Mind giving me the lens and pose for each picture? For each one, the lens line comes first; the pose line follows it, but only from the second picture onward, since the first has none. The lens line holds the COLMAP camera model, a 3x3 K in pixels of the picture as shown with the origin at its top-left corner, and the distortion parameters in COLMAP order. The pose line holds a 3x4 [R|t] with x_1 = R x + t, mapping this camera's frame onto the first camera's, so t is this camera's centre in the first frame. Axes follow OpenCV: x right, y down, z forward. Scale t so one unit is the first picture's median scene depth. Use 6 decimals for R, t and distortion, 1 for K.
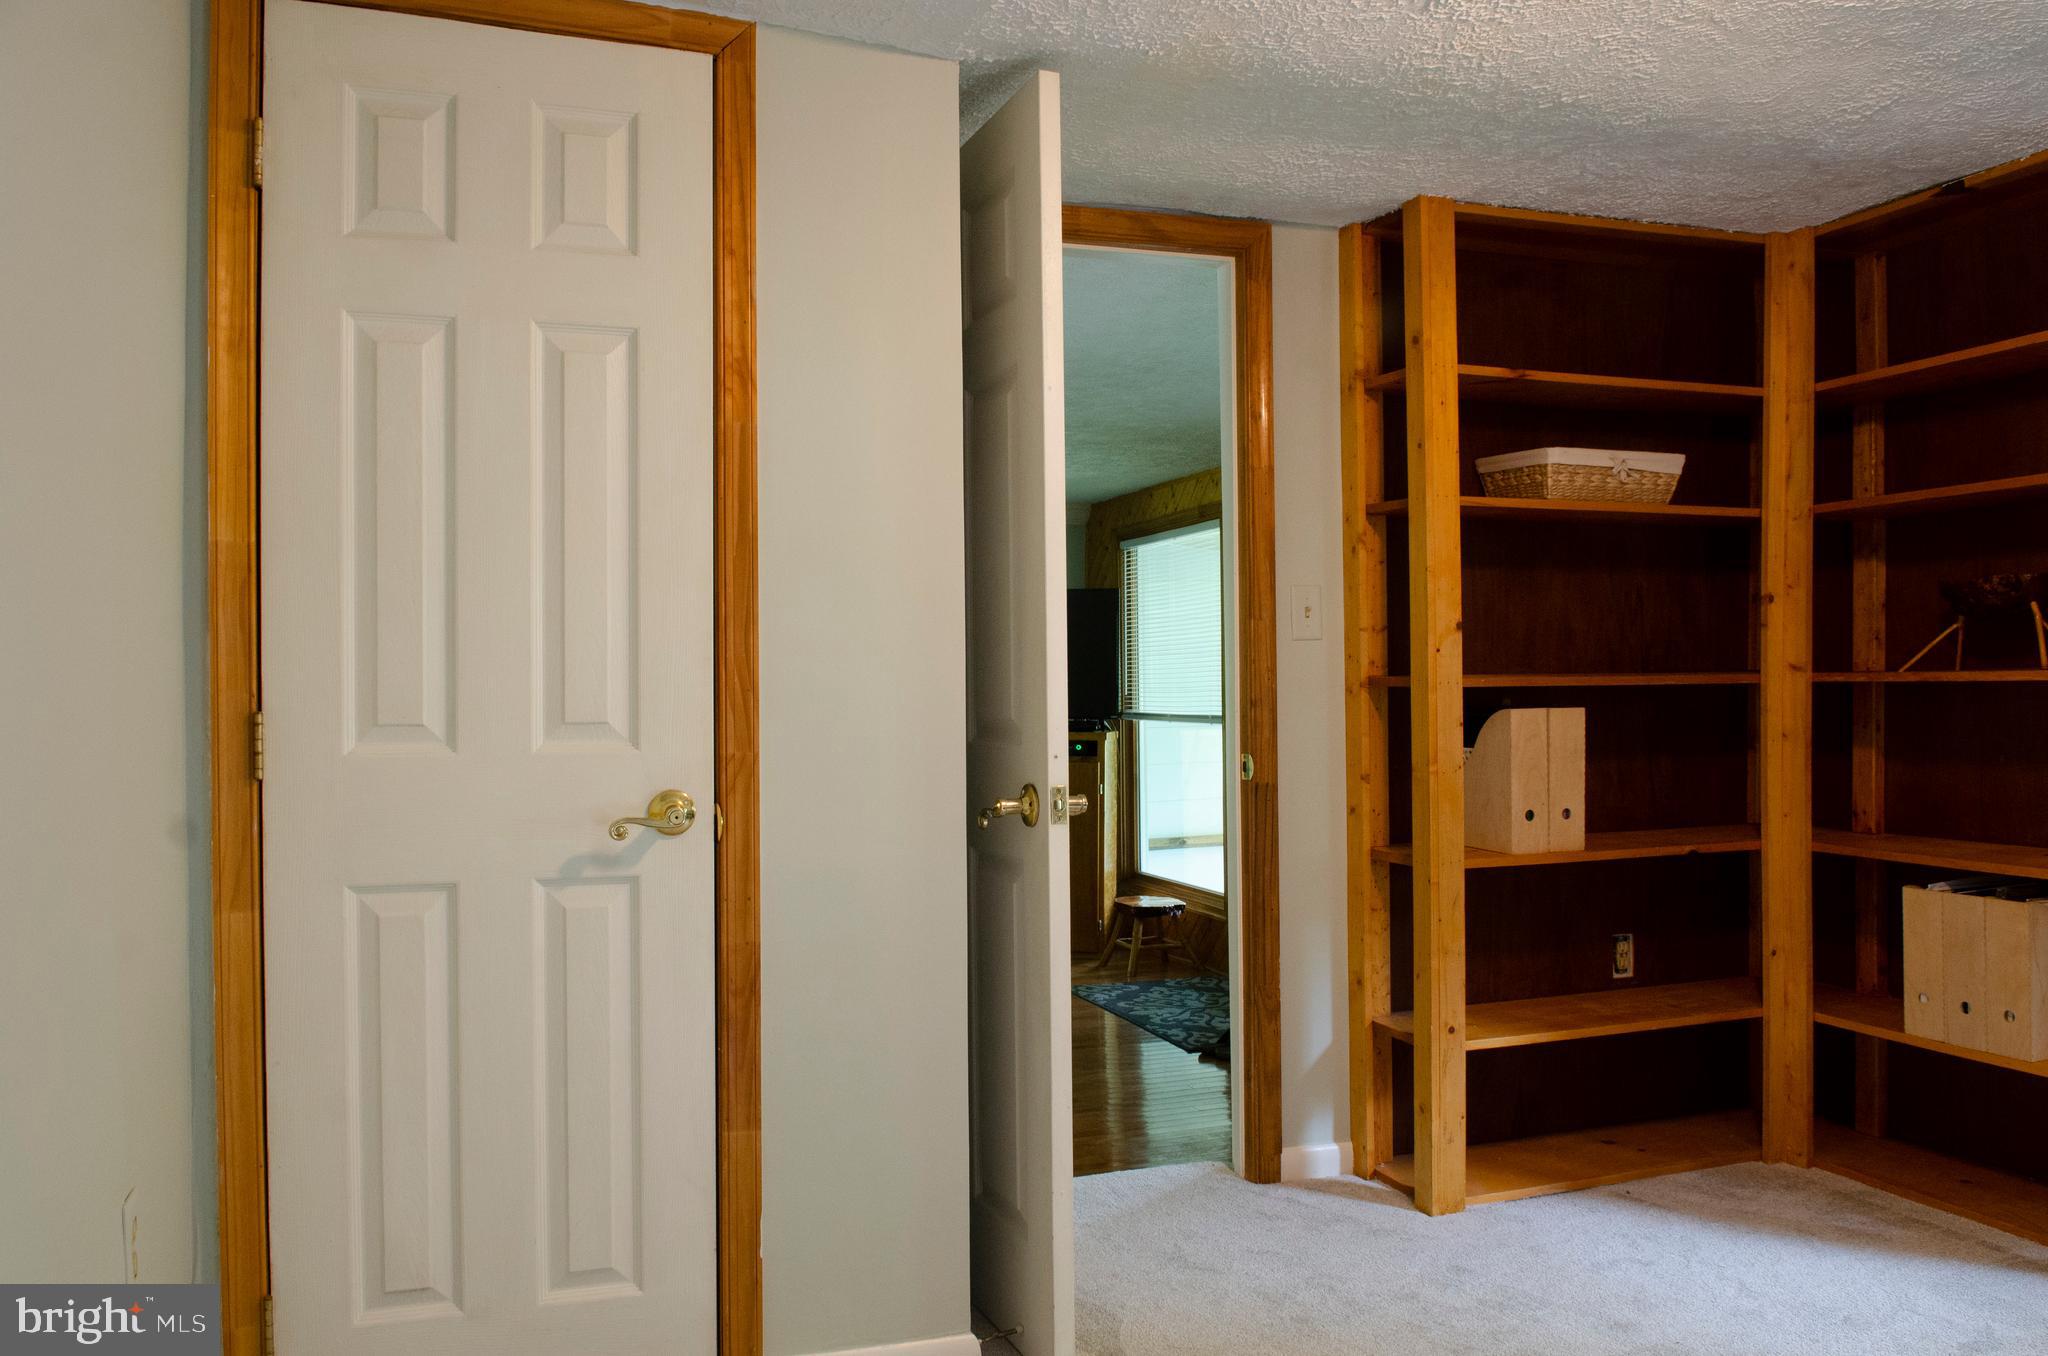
lens RADIAL K [[1562.9, 0, 1018.7], [0, 1562.9, 685.3], [0, 0, 1]] dist [-0.029003, -0.025689]
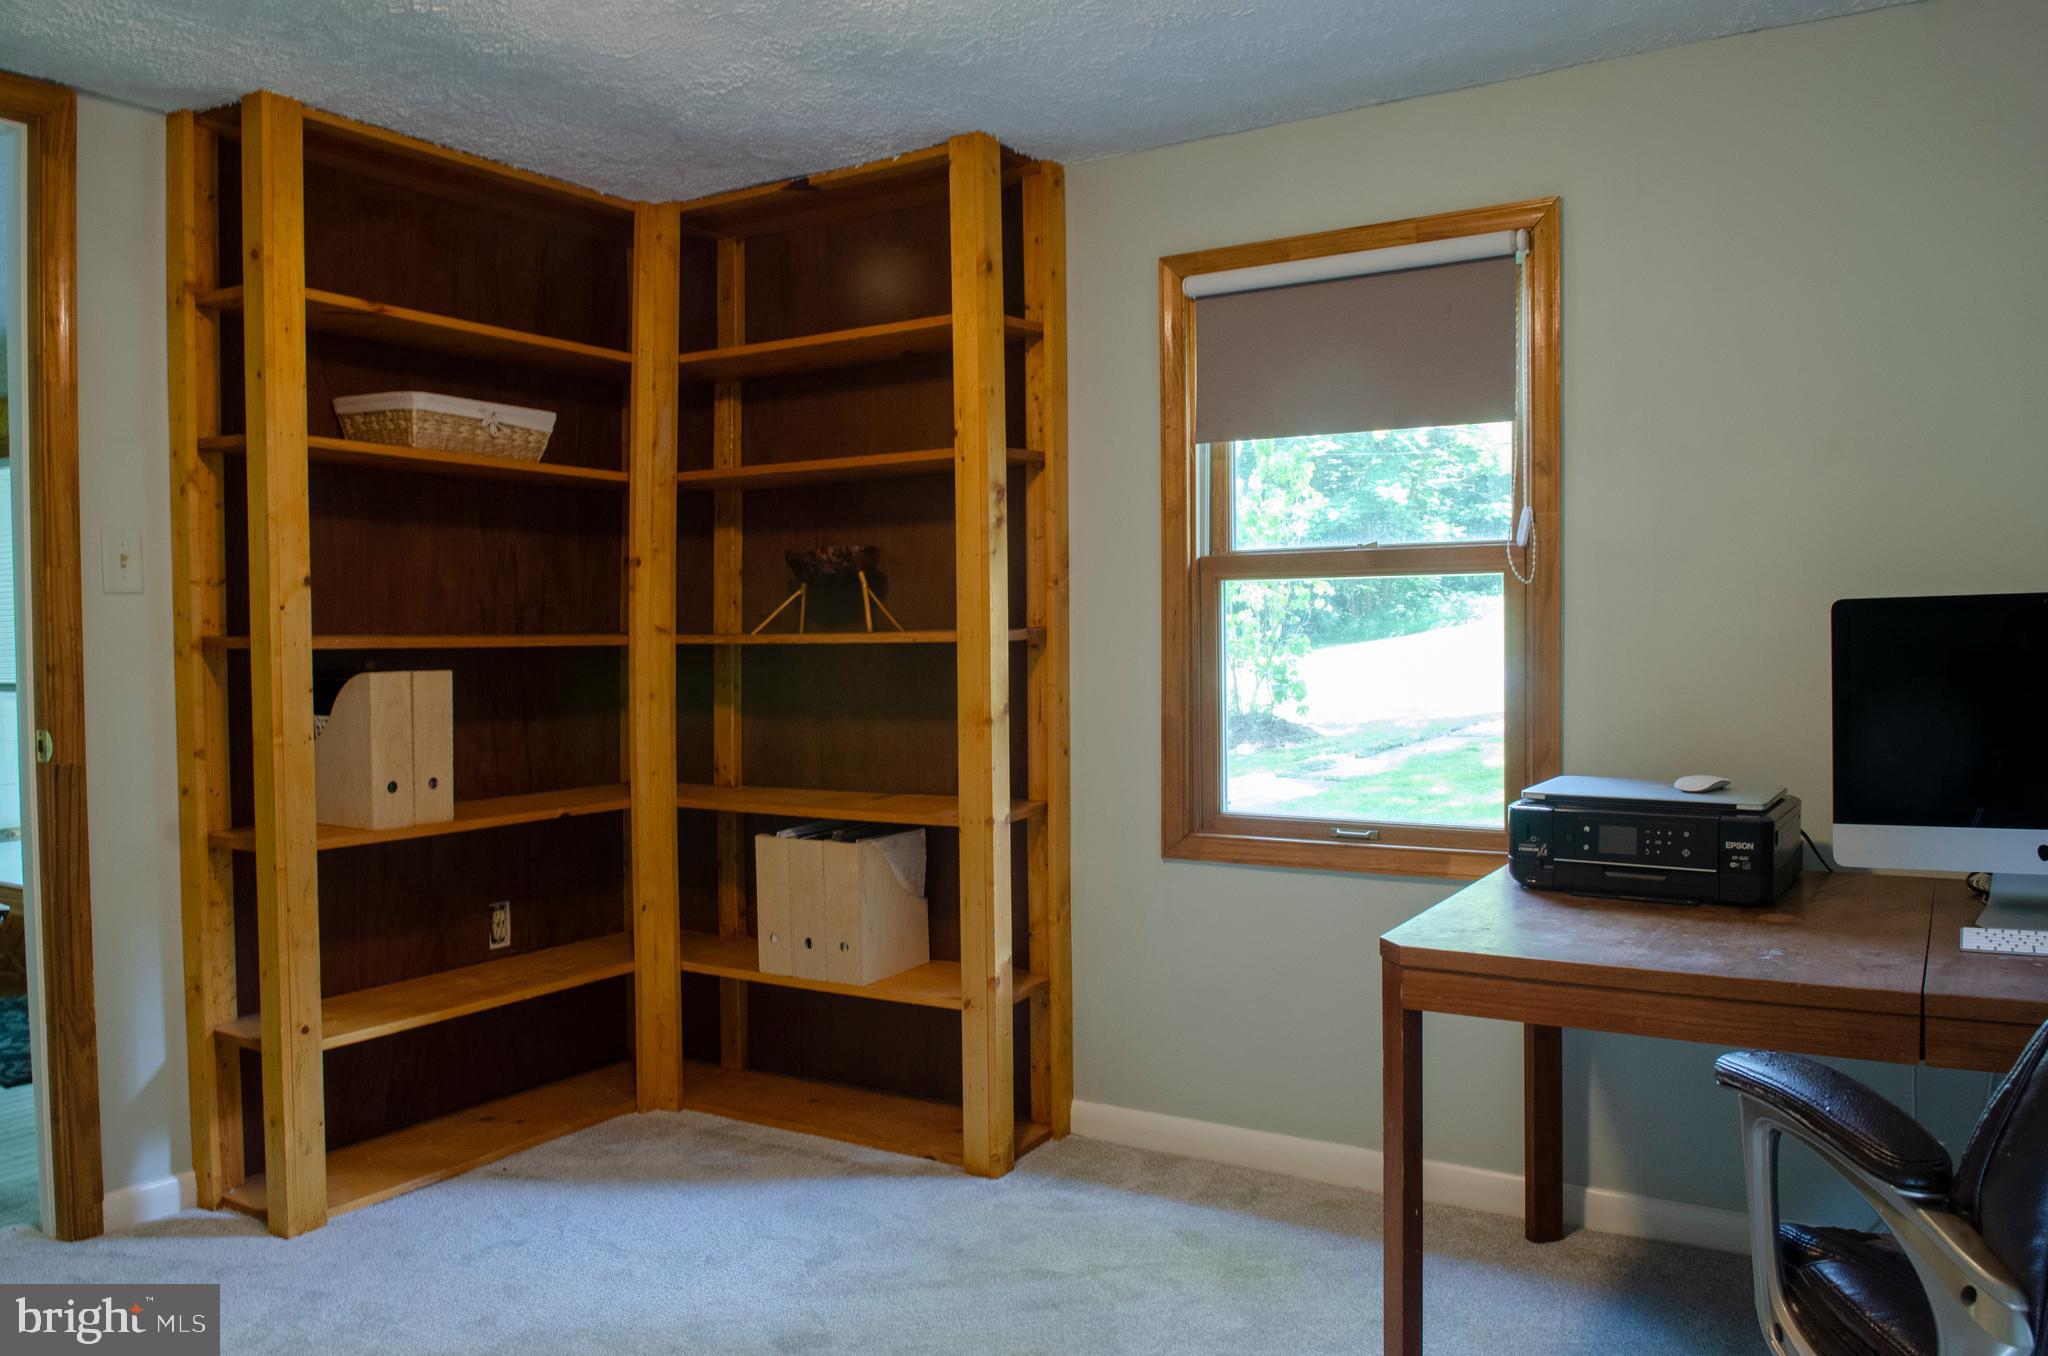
lens RADIAL K [[1531.9, 0, 1024.1], [0, 1531.9, 682.9], [0, 0, 1]] dist [-0.043237, -0.007167]
pose [[0.780259, -0.014159, 0.625297, 0.057880], [-0.000335, 0.999734, 0.023055, 0.000395], [-0.625457, -0.018198, 0.780046, 0.060193]]
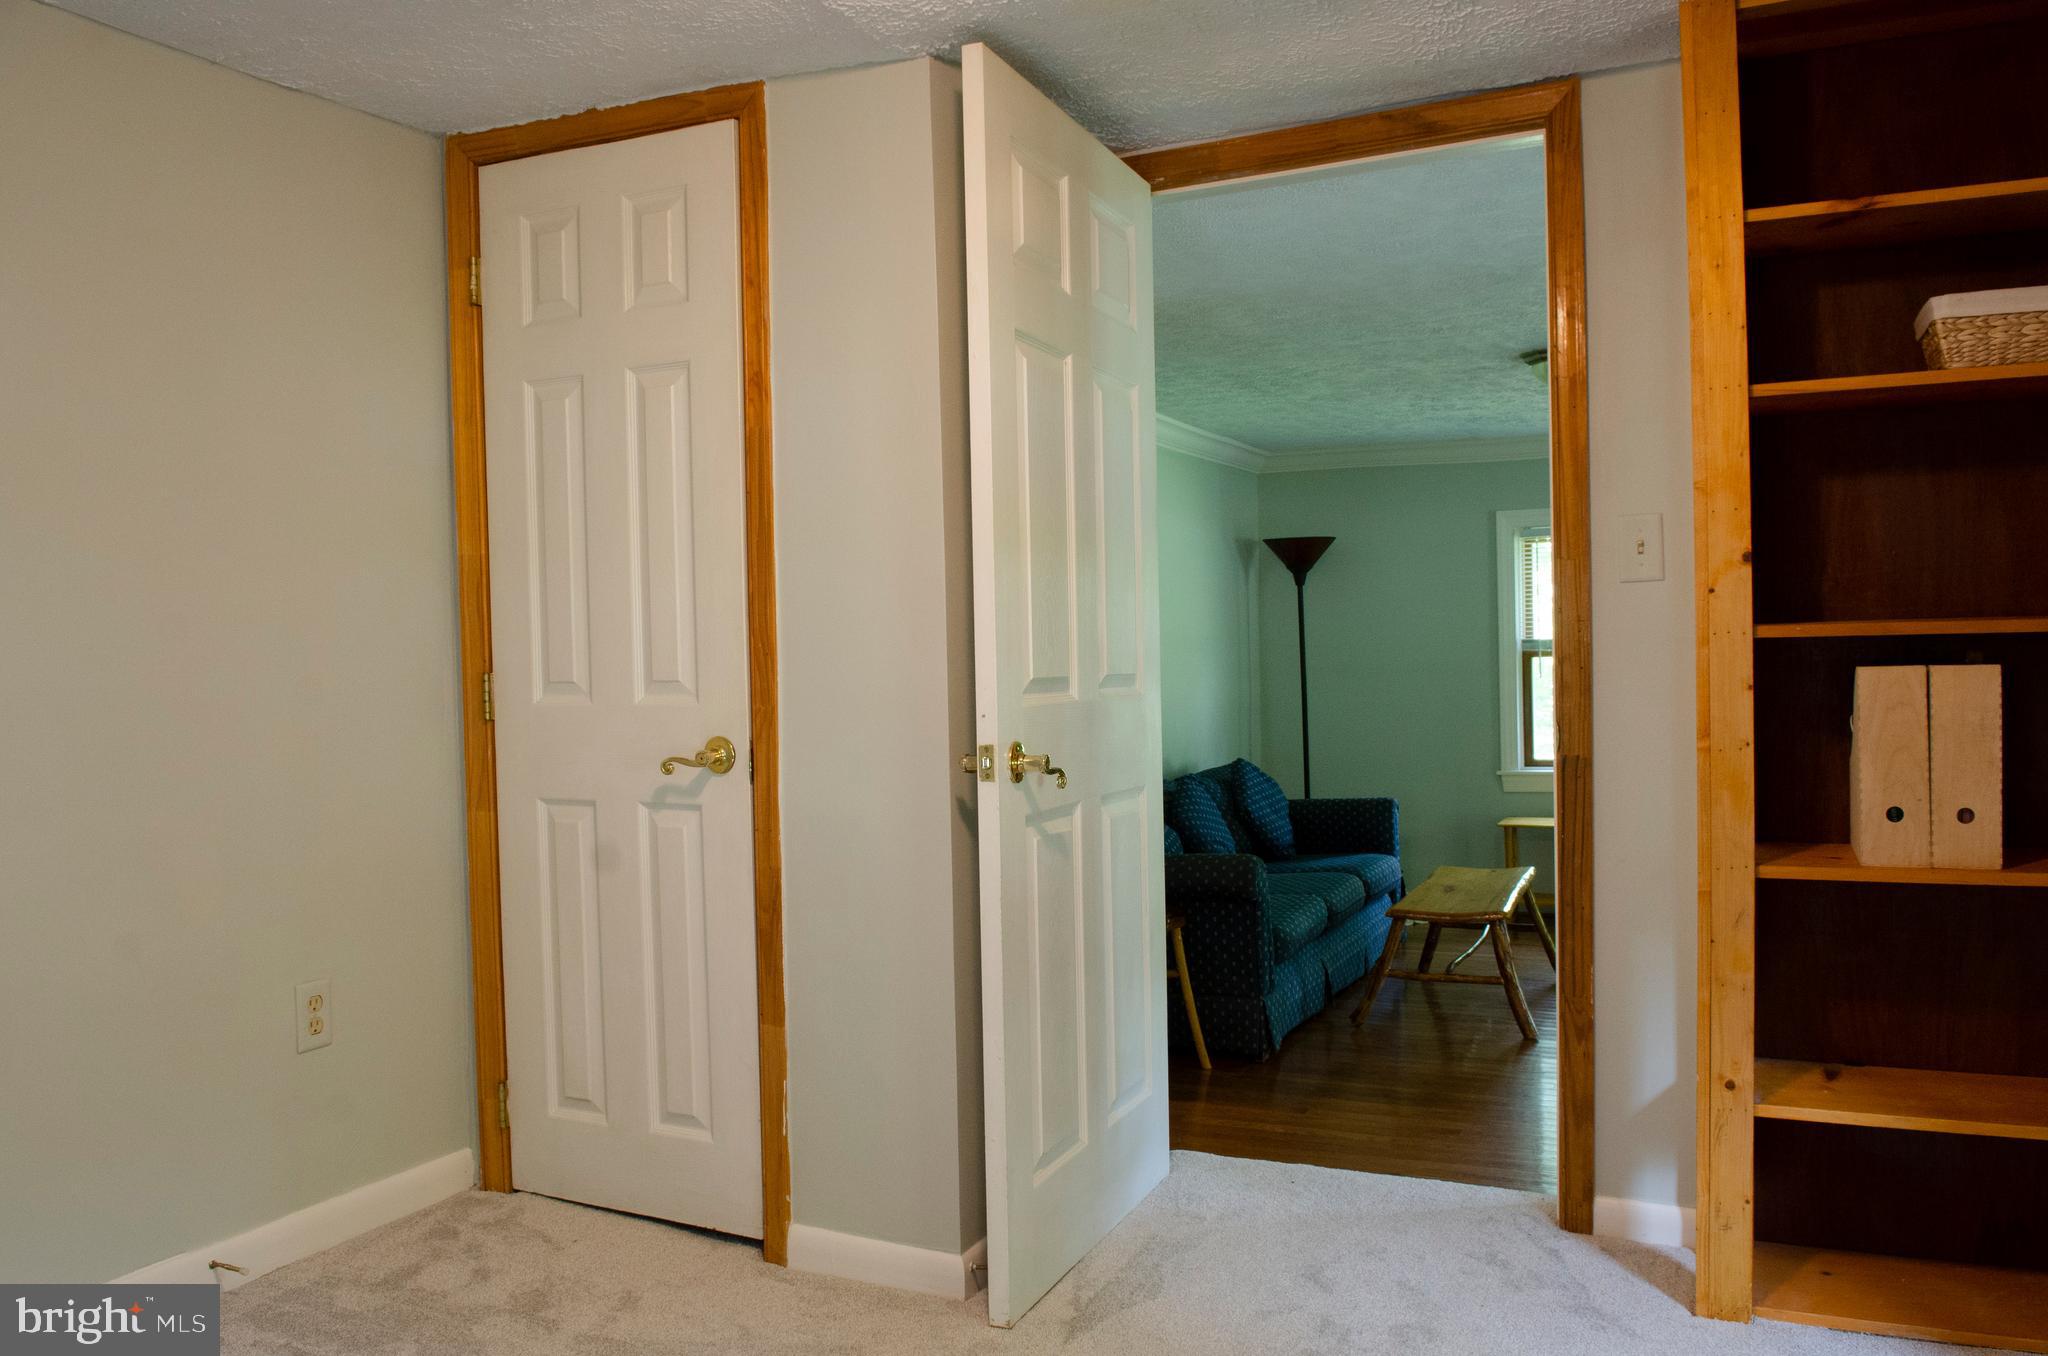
lens RADIAL K [[1562.9, 0, 1019.2], [0, 1562.9, 685.4], [0, 0, 1]] dist [-0.029003, -0.025689]
pose [[0.704255, 0.007055, -0.709912, 0.568190], [0.014275, 0.999608, 0.024094, 0.000770], [0.709803, -0.027102, 0.703878, 0.217675]]
